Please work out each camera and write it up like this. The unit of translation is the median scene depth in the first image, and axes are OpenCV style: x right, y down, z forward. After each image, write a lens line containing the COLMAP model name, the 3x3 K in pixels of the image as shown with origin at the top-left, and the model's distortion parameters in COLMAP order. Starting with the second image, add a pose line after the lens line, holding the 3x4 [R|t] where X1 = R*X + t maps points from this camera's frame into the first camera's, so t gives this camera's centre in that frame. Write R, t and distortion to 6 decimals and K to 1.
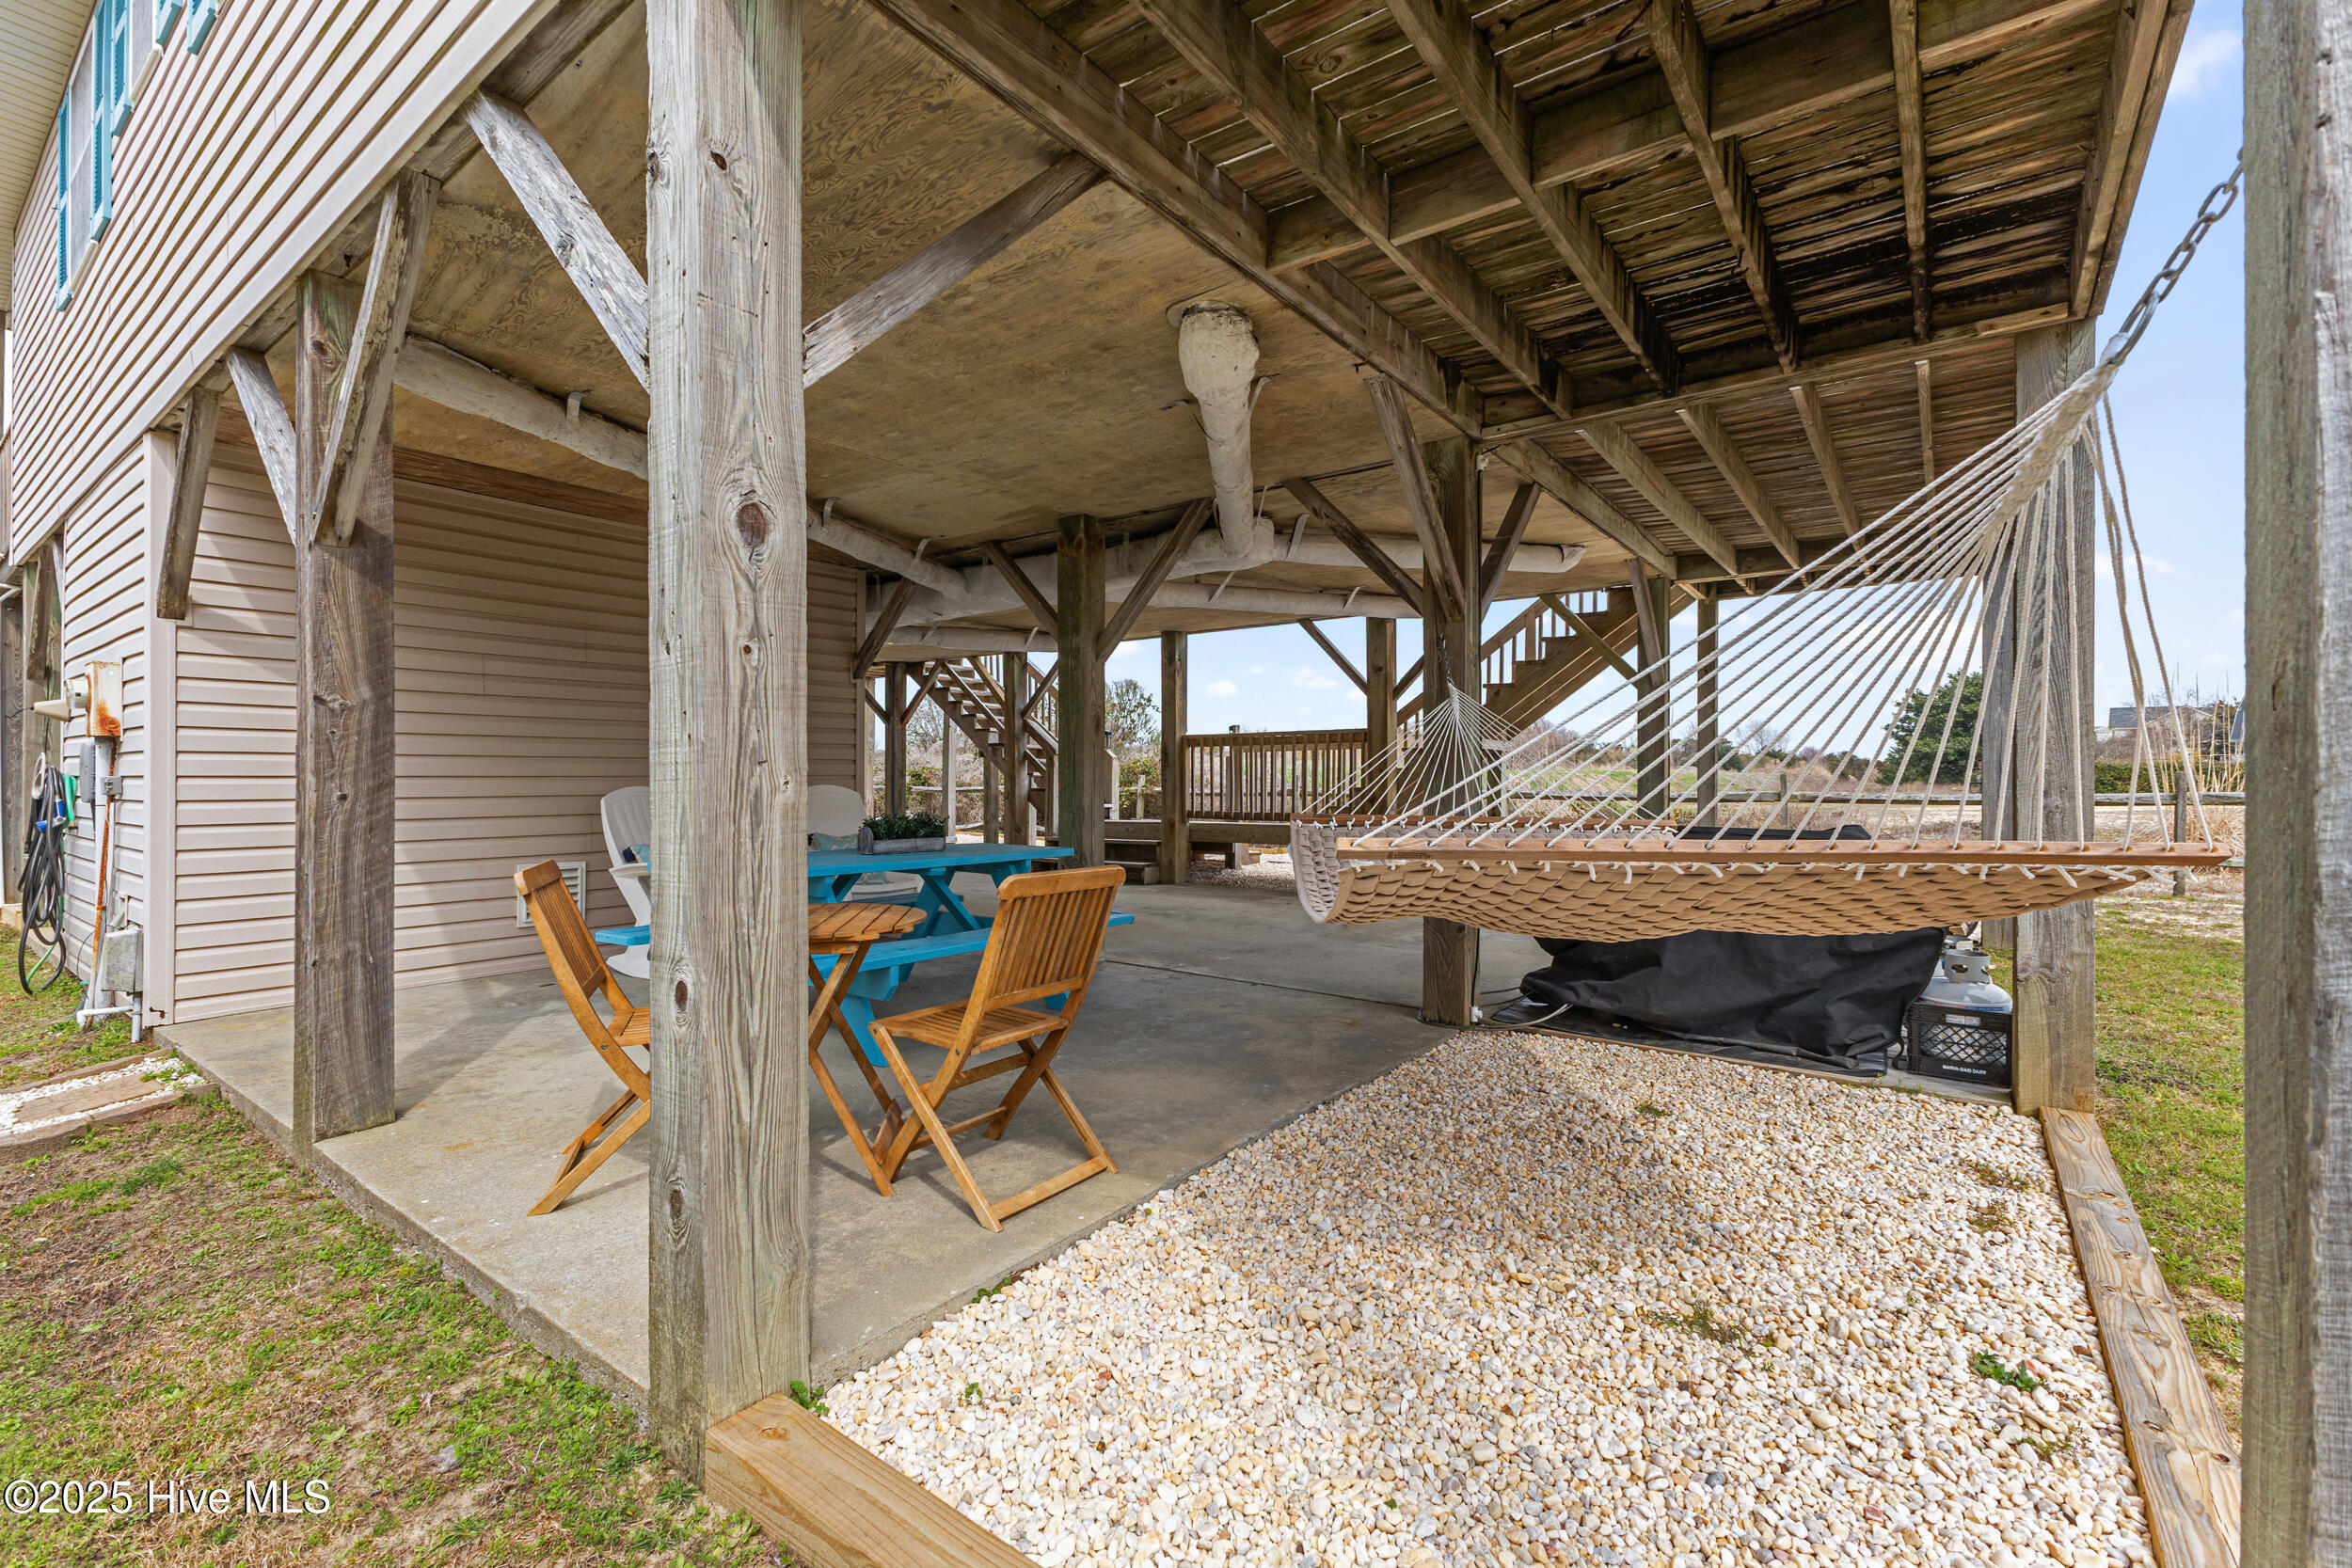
lens RADIAL K [[1017.1, 0, 1176.4], [0, 1017.1, 784.4], [0, 0, 1]] dist [0.002095, 0.000036]
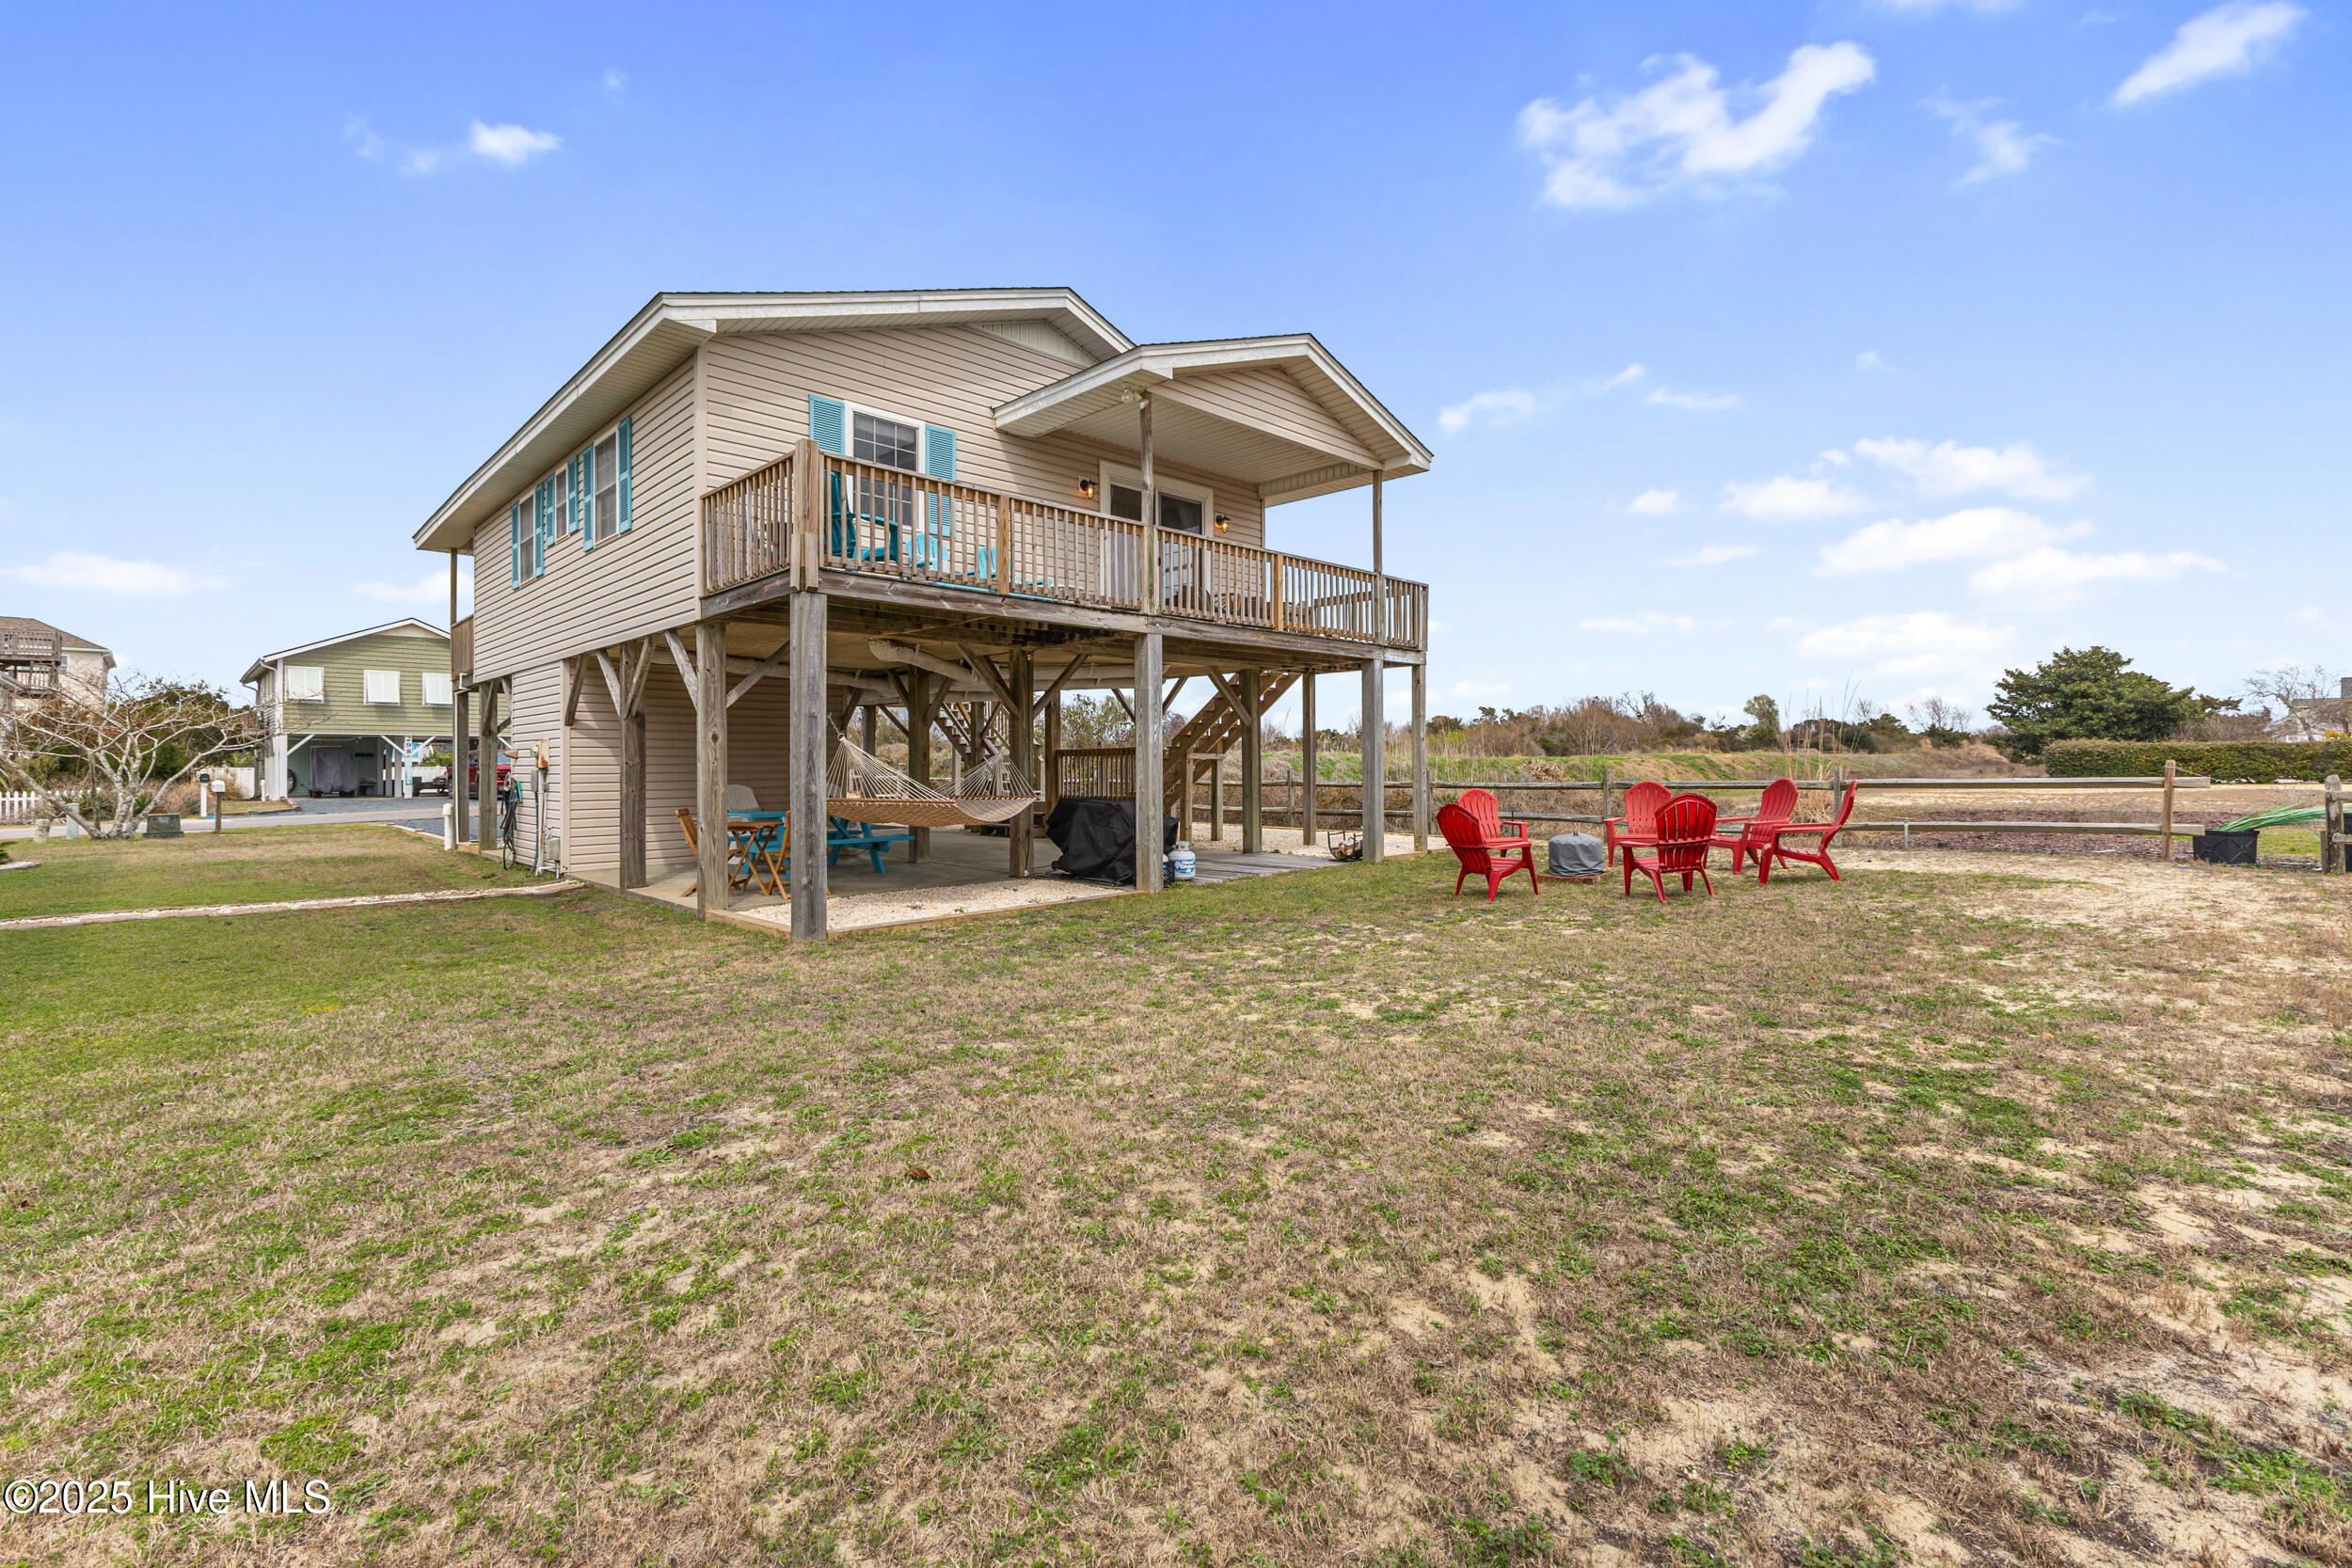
lens RADIAL K [[1017.1, 0, 1186.9], [0, 1017.1, 771.6], [0, 0, 1]] dist [0.002095, 0.000036]
pose [[0.989198, -0.007578, -0.146393, 1.059314], [0.008225, 0.999959, 0.003815, -0.035317], [0.146358, -0.004978, 0.989219, -1.467409]]
